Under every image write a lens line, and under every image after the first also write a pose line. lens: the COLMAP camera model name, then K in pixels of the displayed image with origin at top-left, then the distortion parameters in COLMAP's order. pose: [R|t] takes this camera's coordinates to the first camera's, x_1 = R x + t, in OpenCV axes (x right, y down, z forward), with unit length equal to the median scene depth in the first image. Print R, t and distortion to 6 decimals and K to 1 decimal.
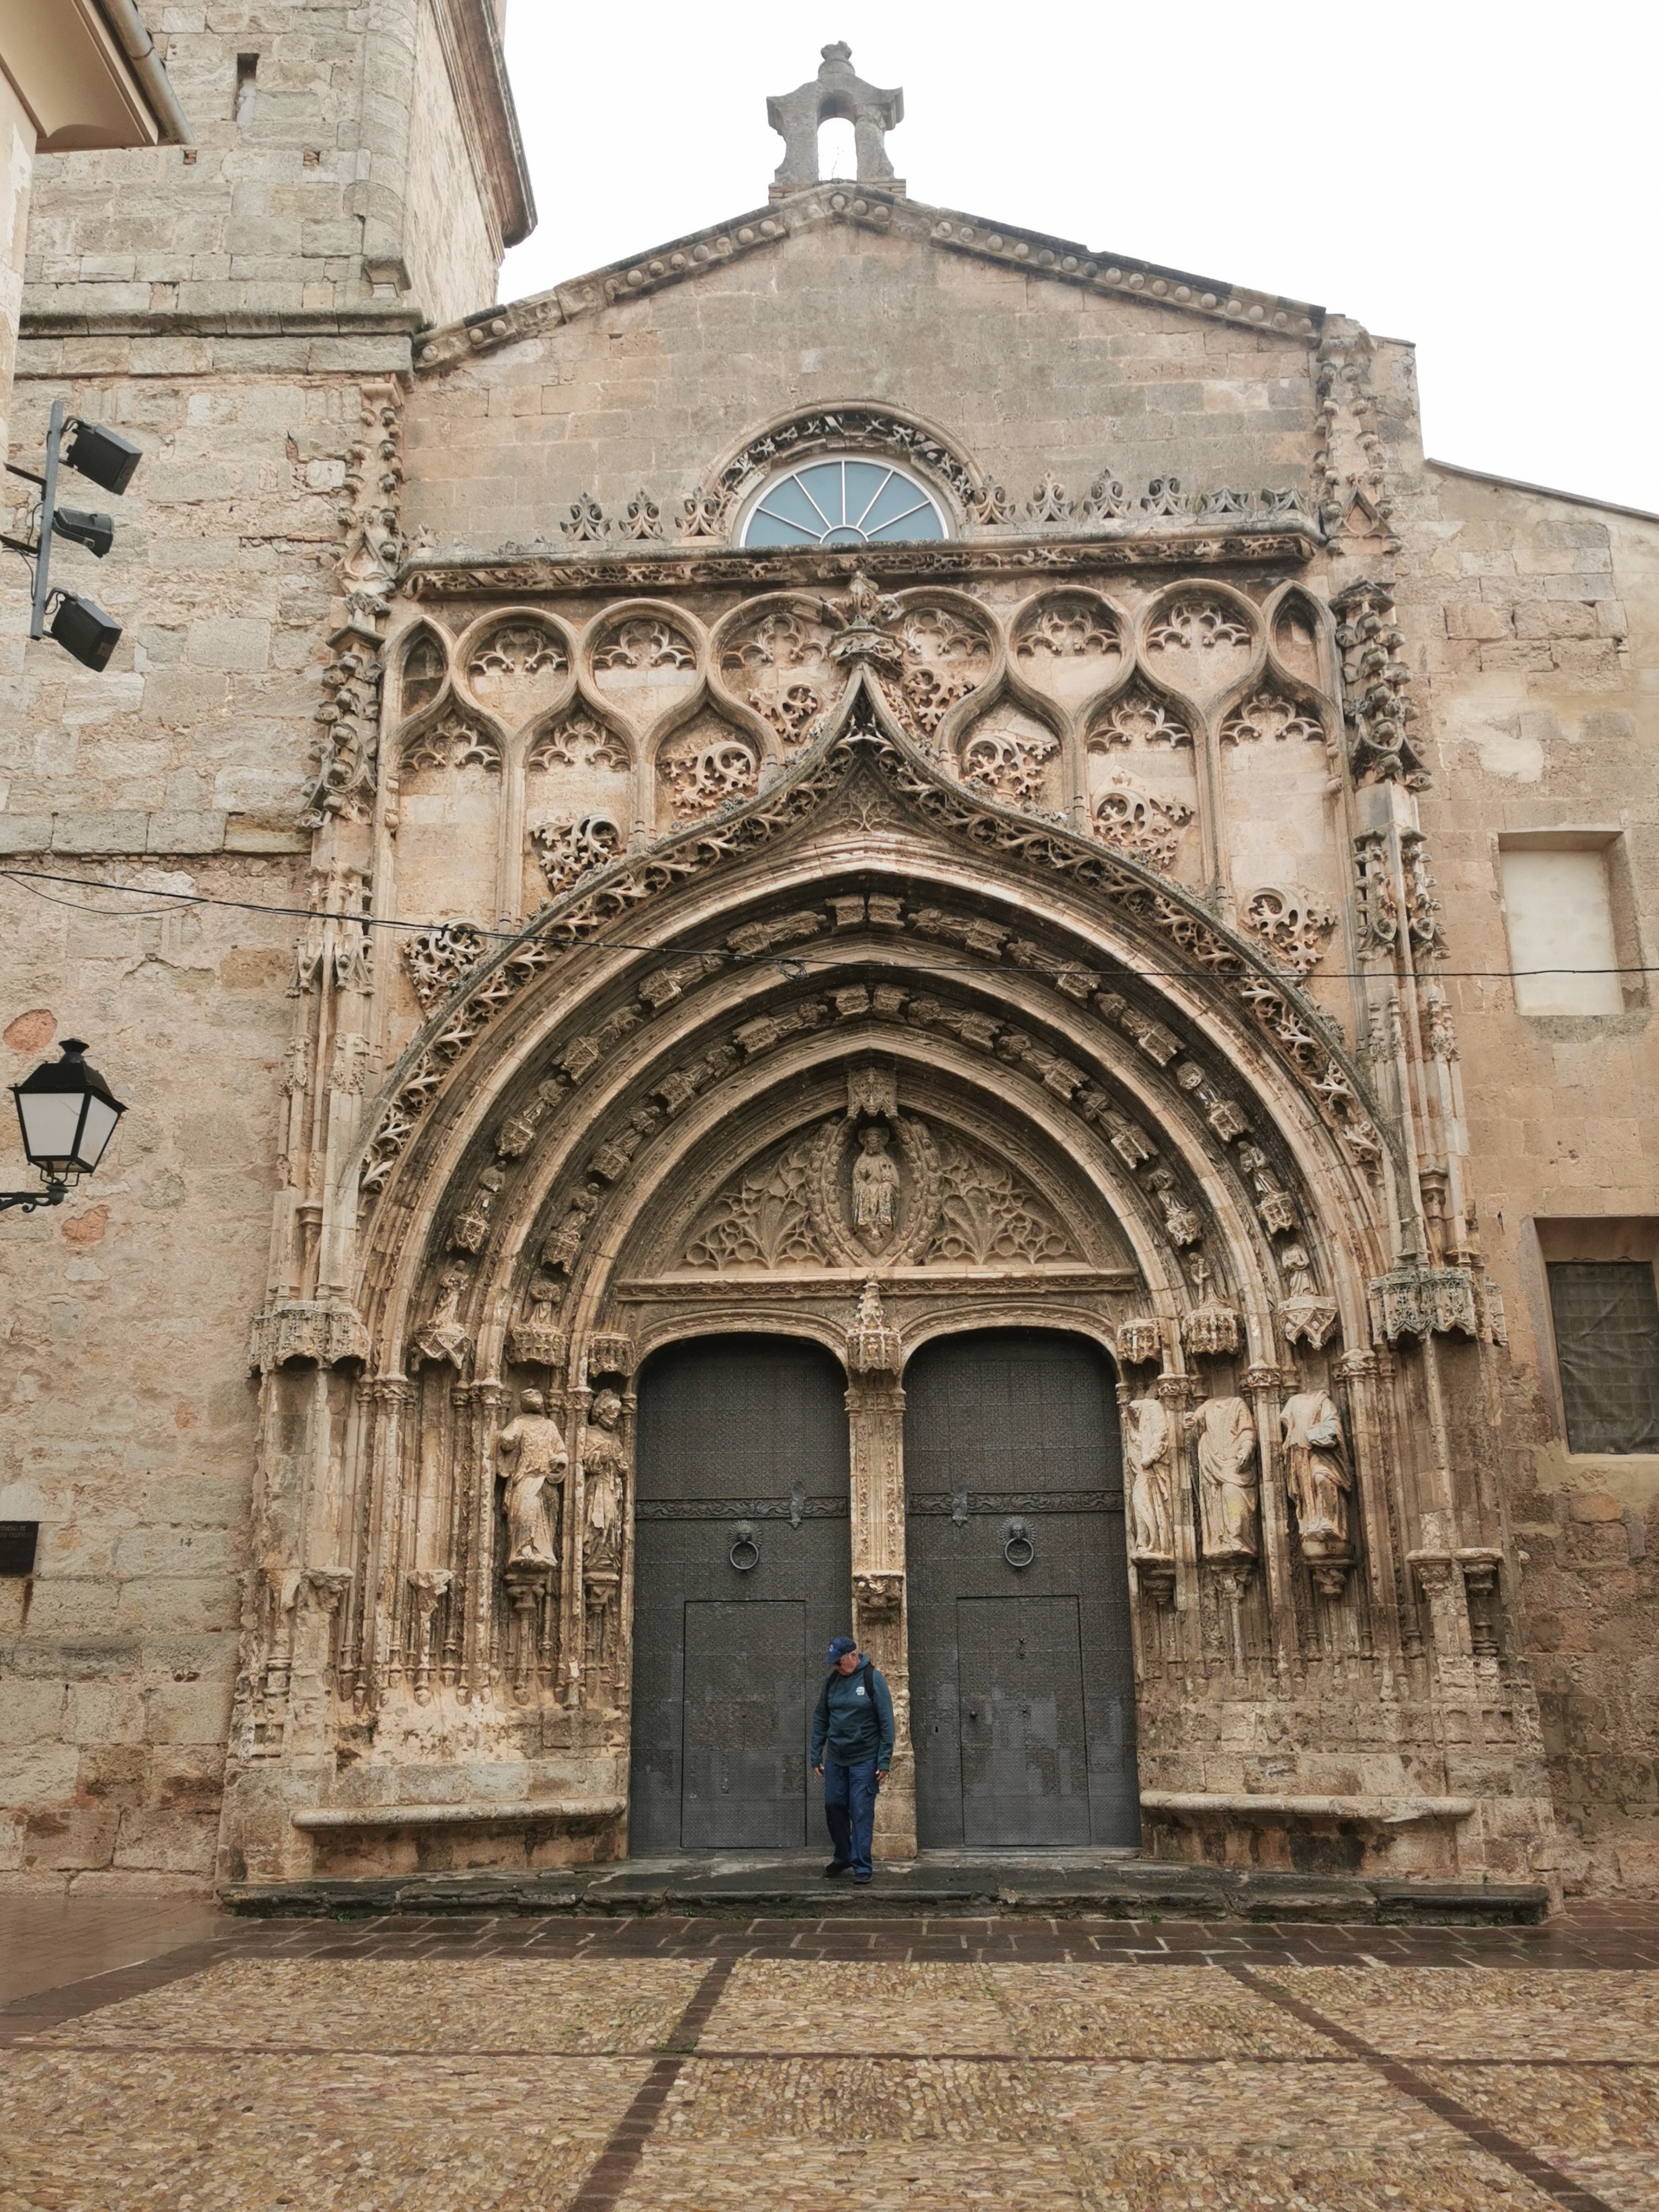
lens RADIAL K [[1839.9, 0, 829.5], [0, 1839.9, 1106.0], [0, 0, 1]] dist [0.004582, 0.175603]
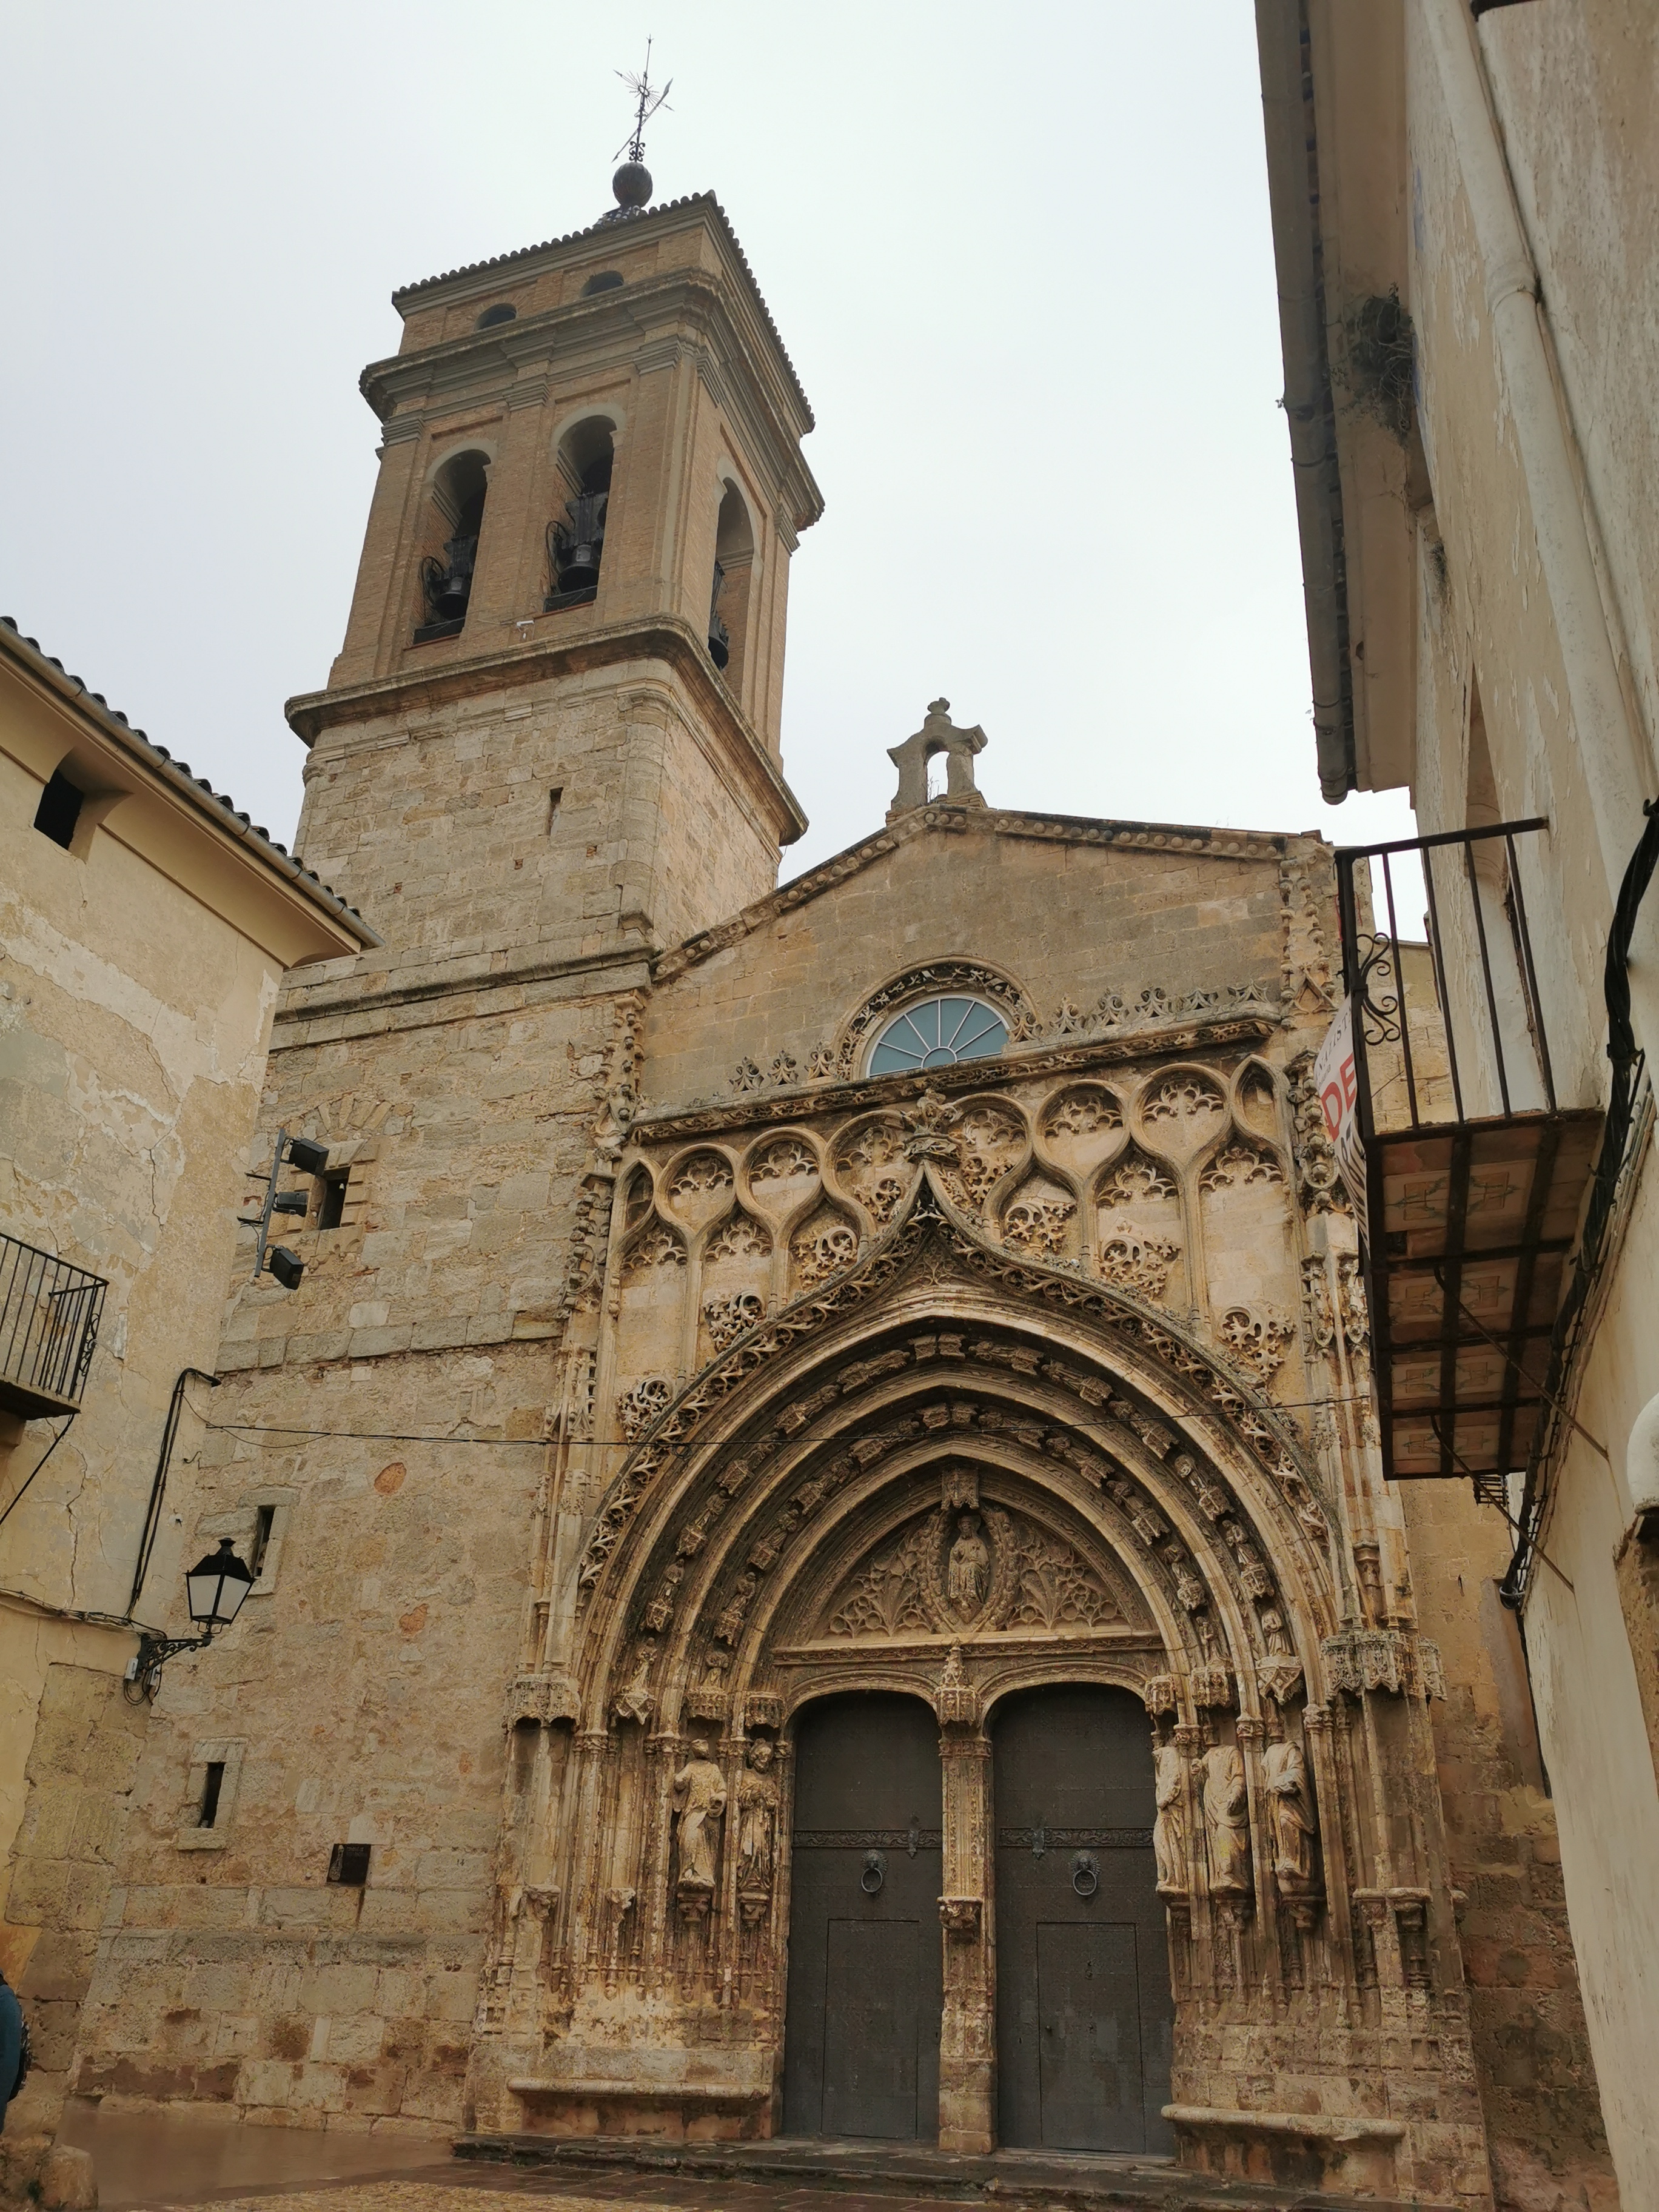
lens RADIAL K [[1640.7, 0, 829.5], [0, 1640.7, 1106.0], [0, 0, 1]] dist [0.086922, -0.091058]
pose [[0.941858, -0.125794, -0.311575, 0.342507], [0.064912, 0.977928, -0.198602, -0.047259], [0.329681, 0.166830, 0.929235, -0.146897]]
